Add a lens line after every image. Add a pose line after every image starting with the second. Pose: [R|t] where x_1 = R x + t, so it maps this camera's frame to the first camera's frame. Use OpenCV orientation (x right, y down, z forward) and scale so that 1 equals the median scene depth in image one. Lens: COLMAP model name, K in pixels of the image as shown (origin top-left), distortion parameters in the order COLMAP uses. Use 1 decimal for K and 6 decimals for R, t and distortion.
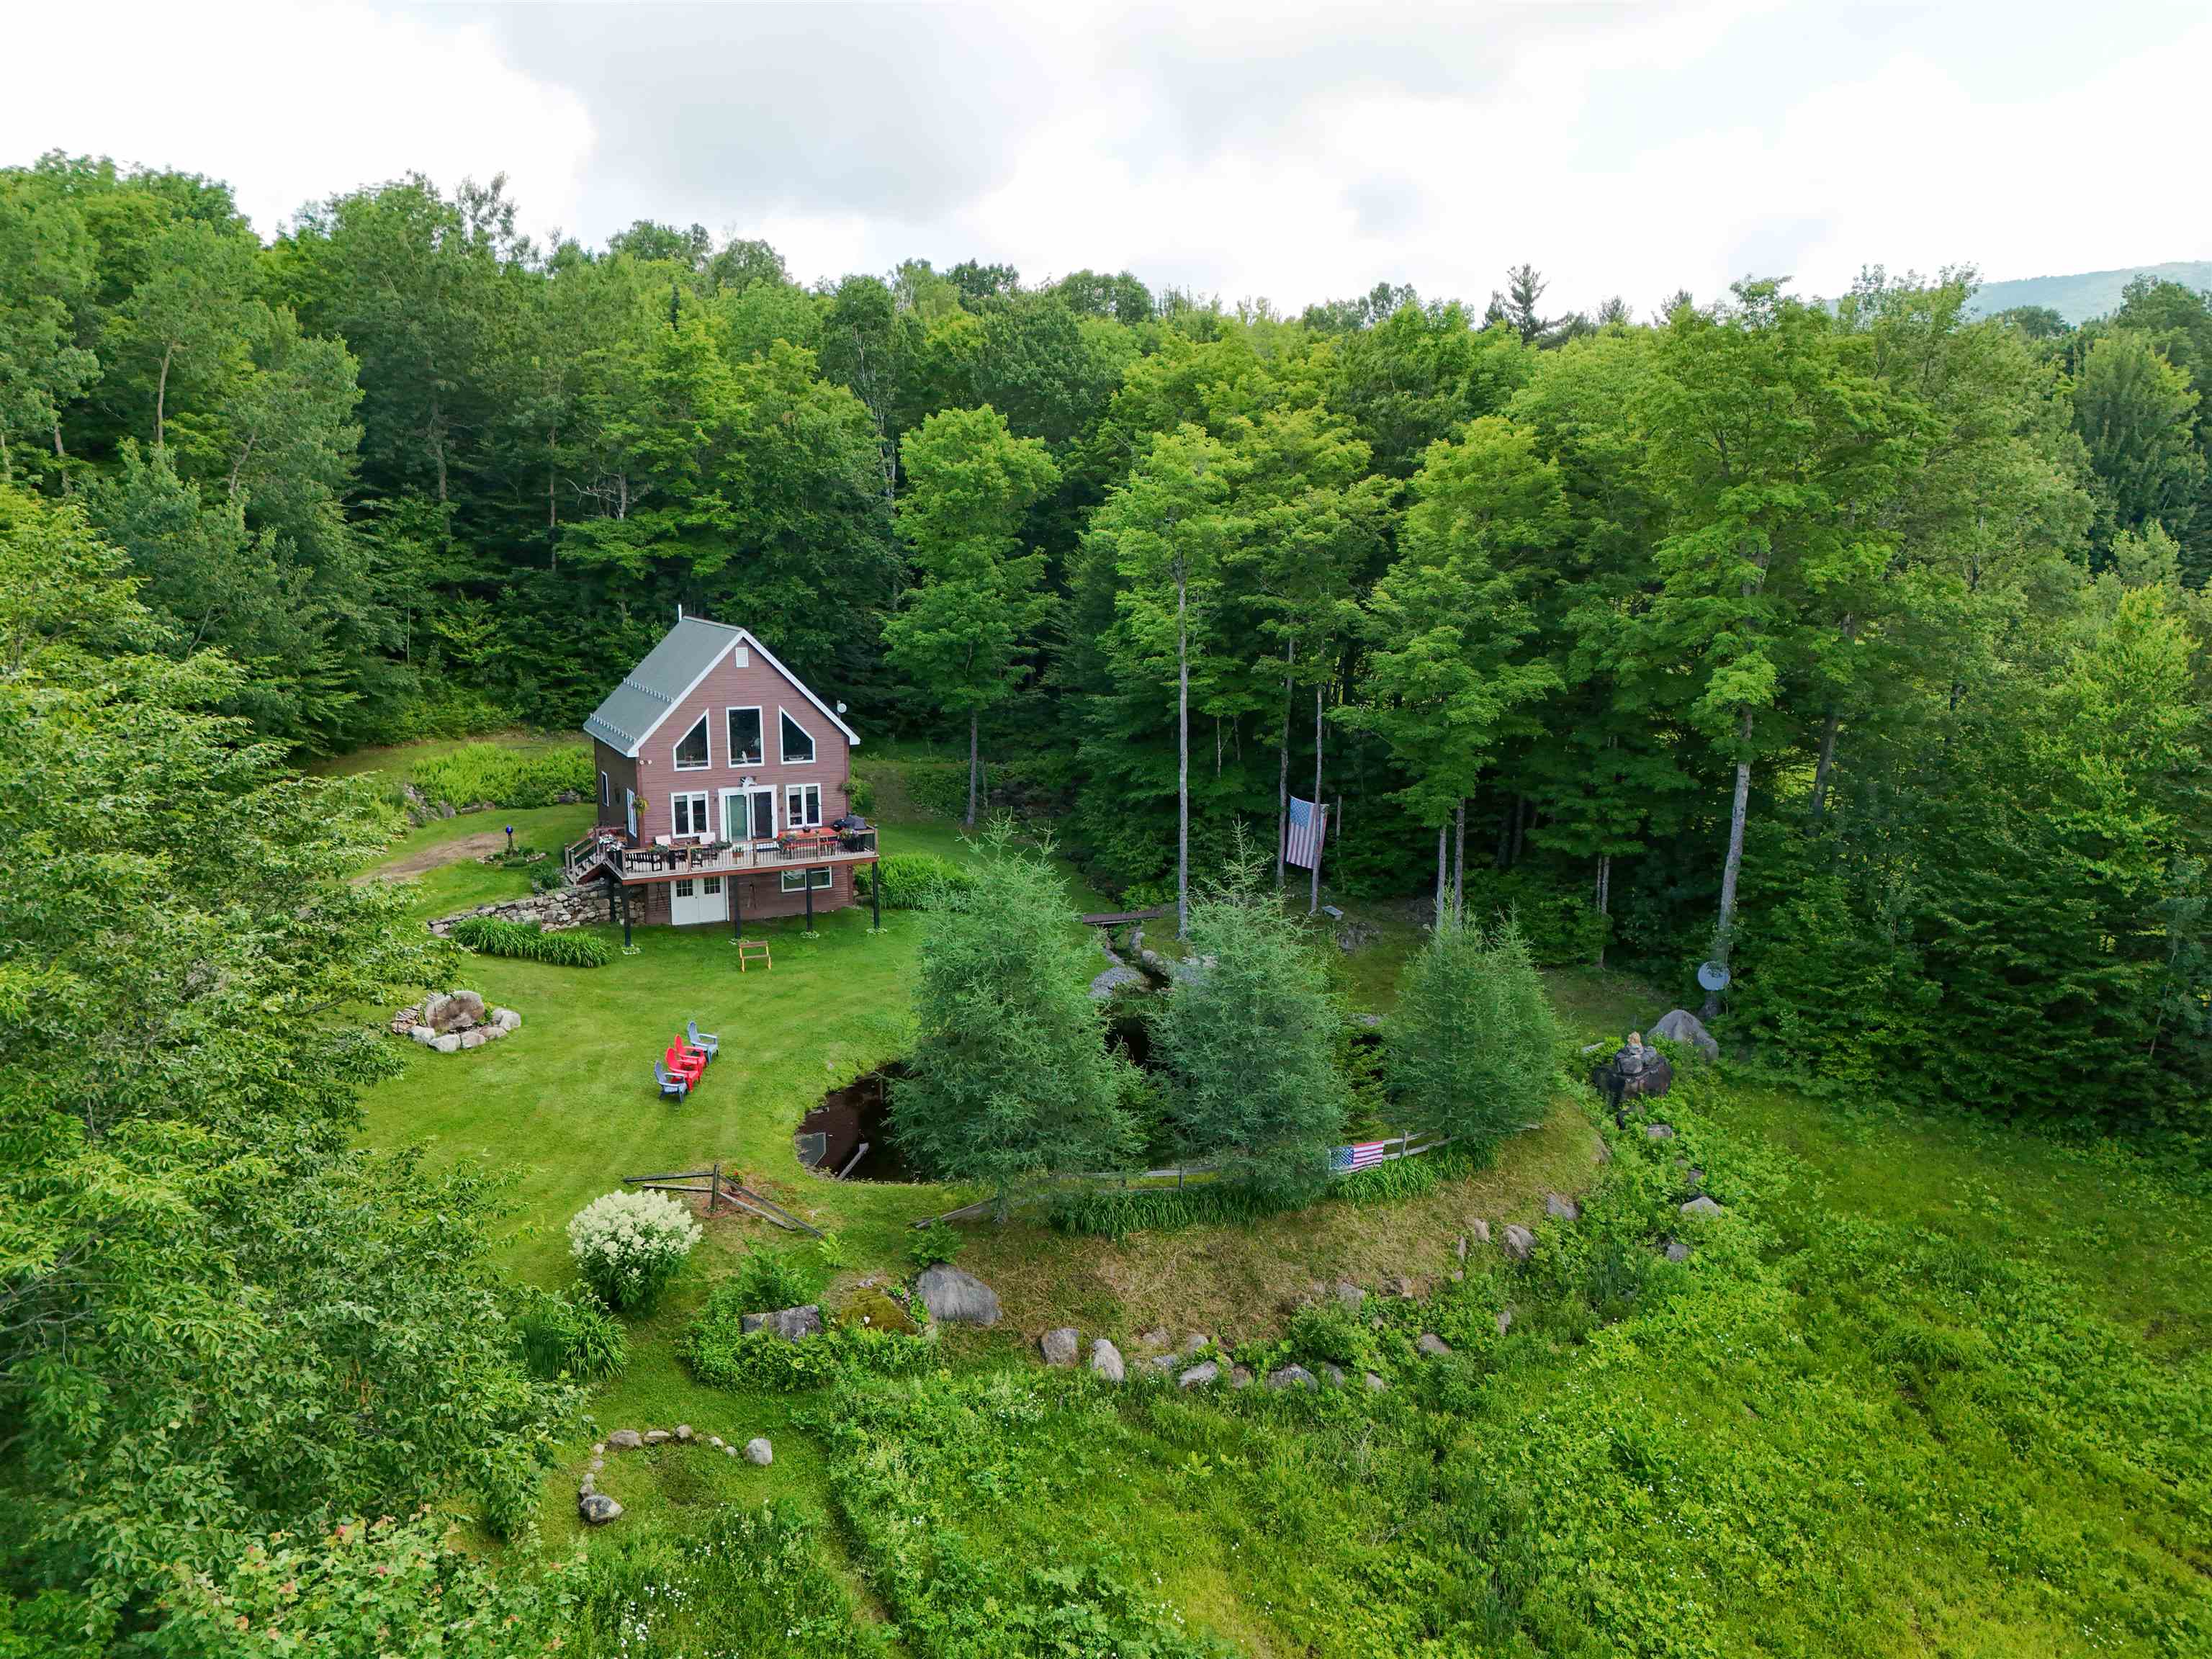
lens RADIAL K [[1607.0, 0, 1106.0], [0, 1607.0, 829.5], [0, 0, 1]] dist [0.080453, -0.079901]
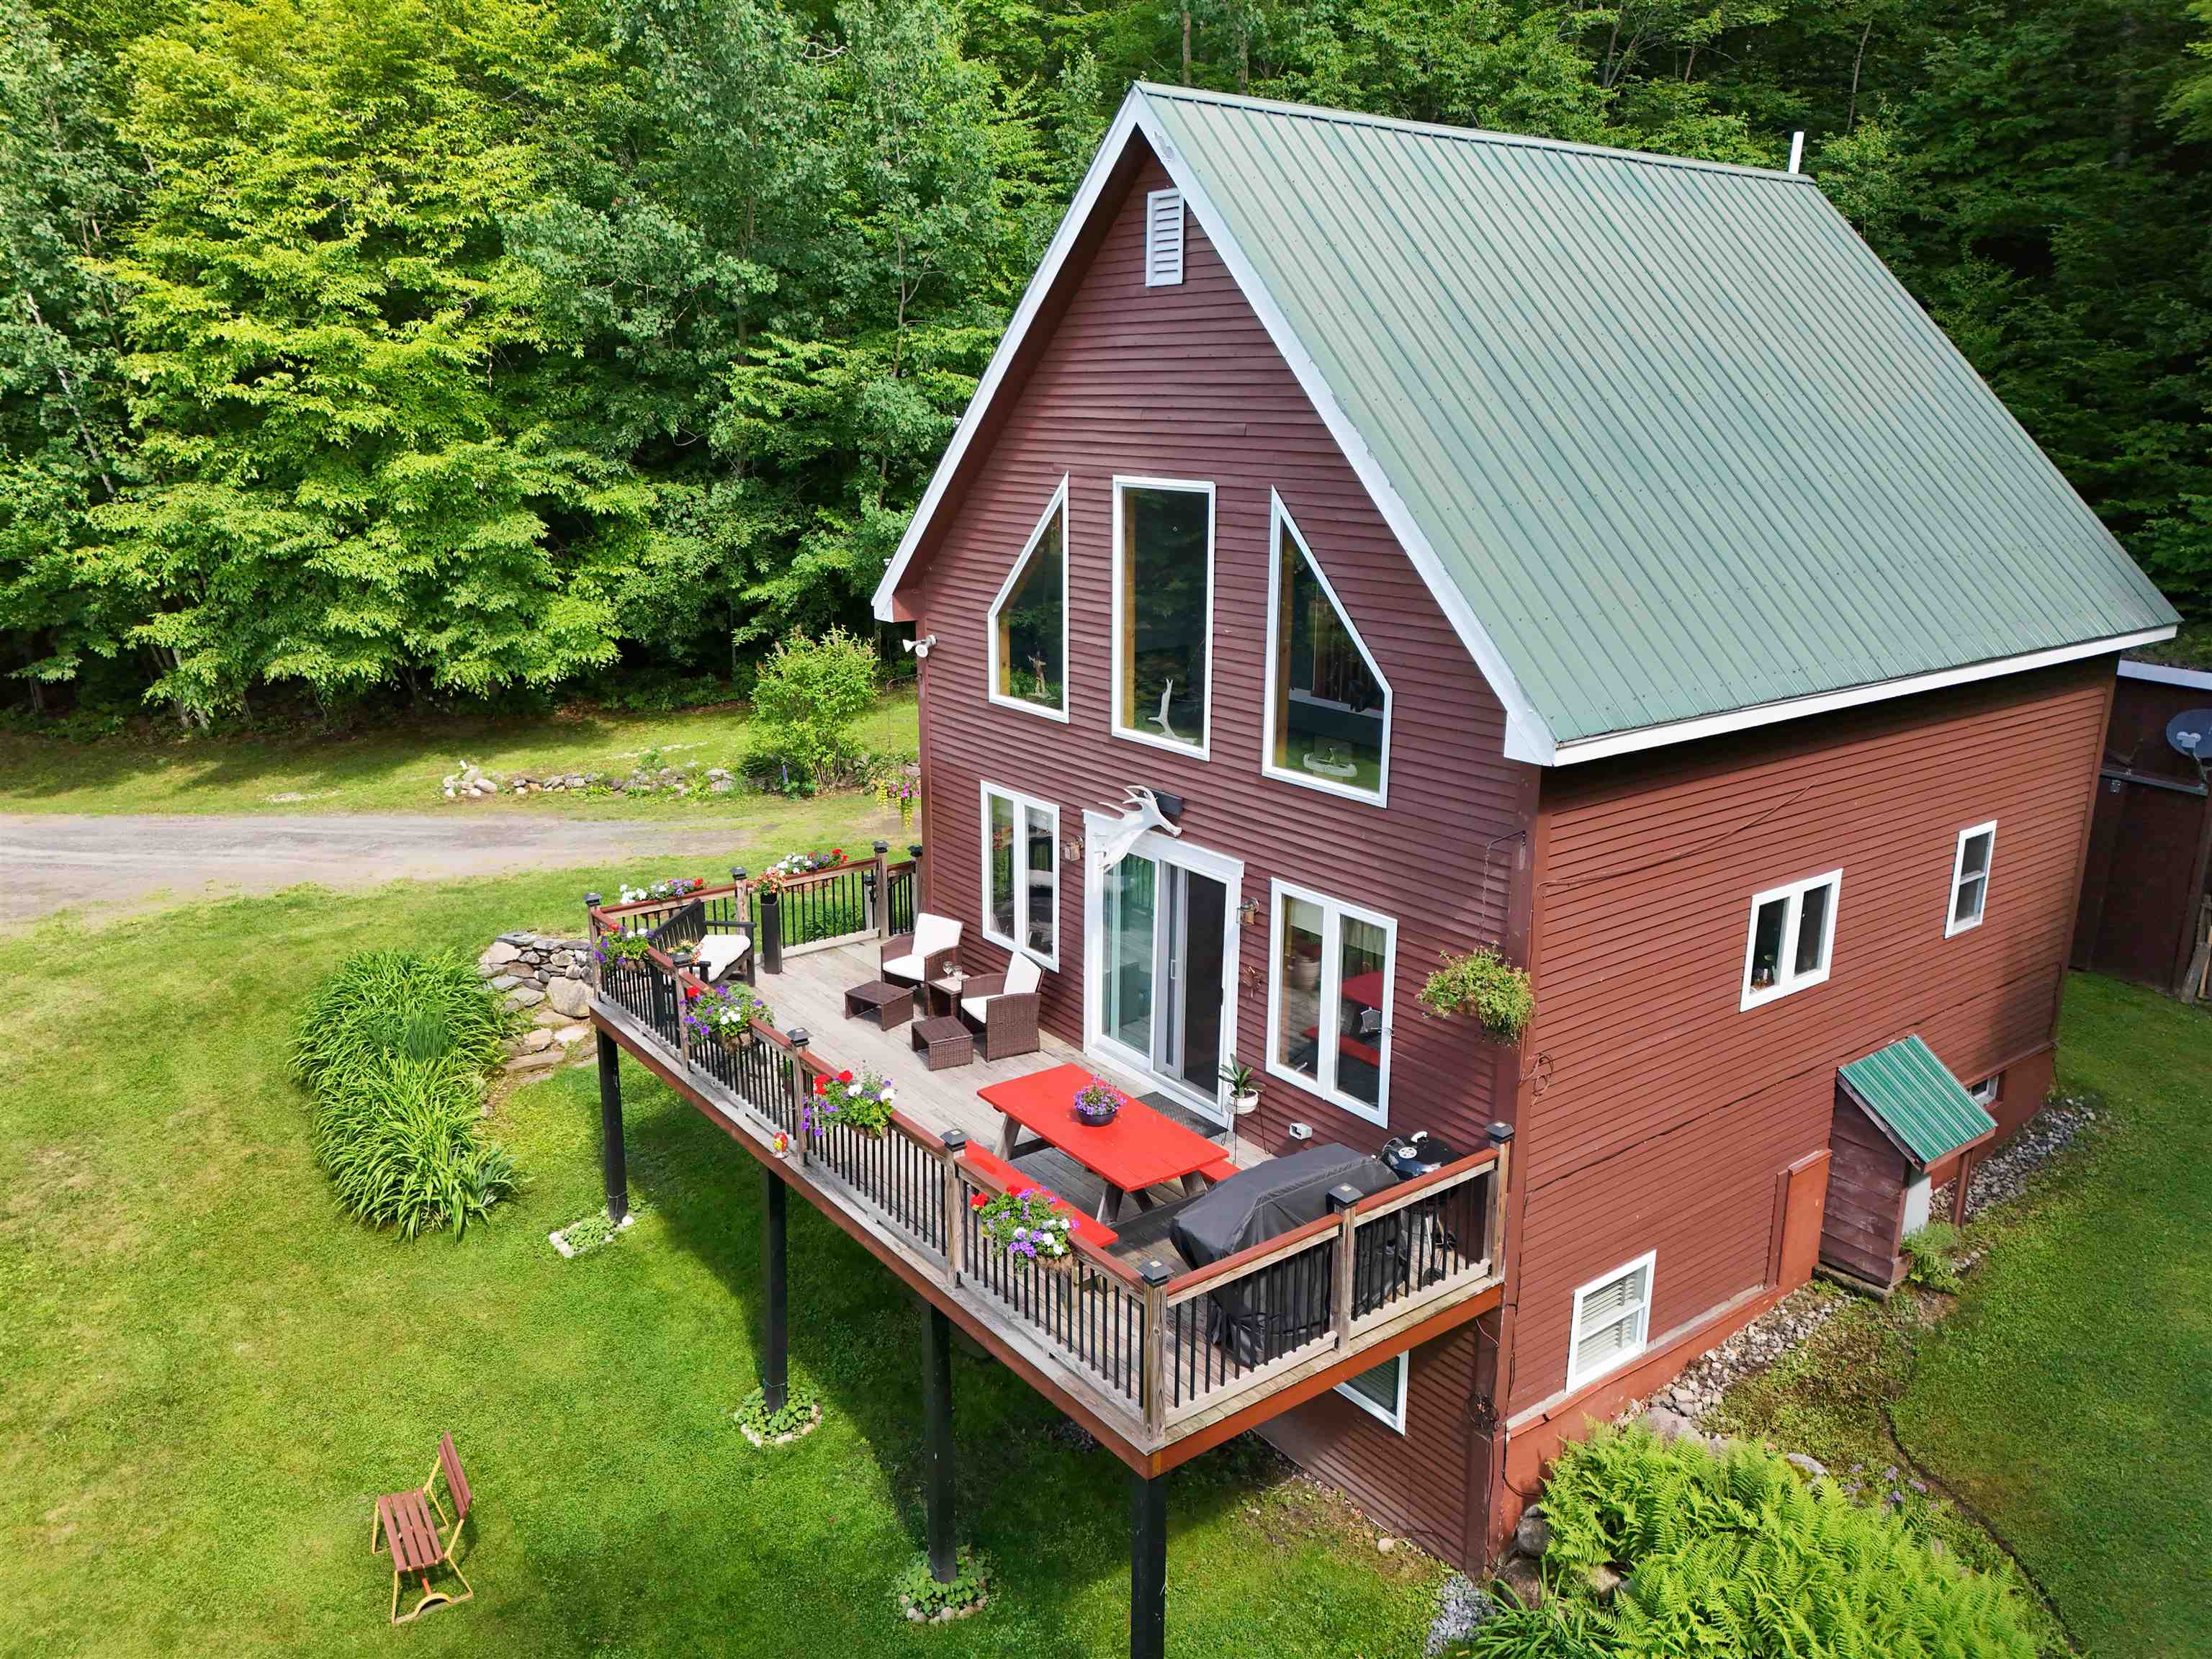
lens RADIAL K [[1607.0, 0, 1106.0], [0, 1607.0, 829.5], [0, 0, 1]] dist [0.080453, -0.079901]
pose [[0.178216, 0.249511, -0.951832, -0.004069], [-0.193122, 0.957373, 0.214804, -0.074779], [0.964854, 0.145538, 0.218805, 0.934597]]
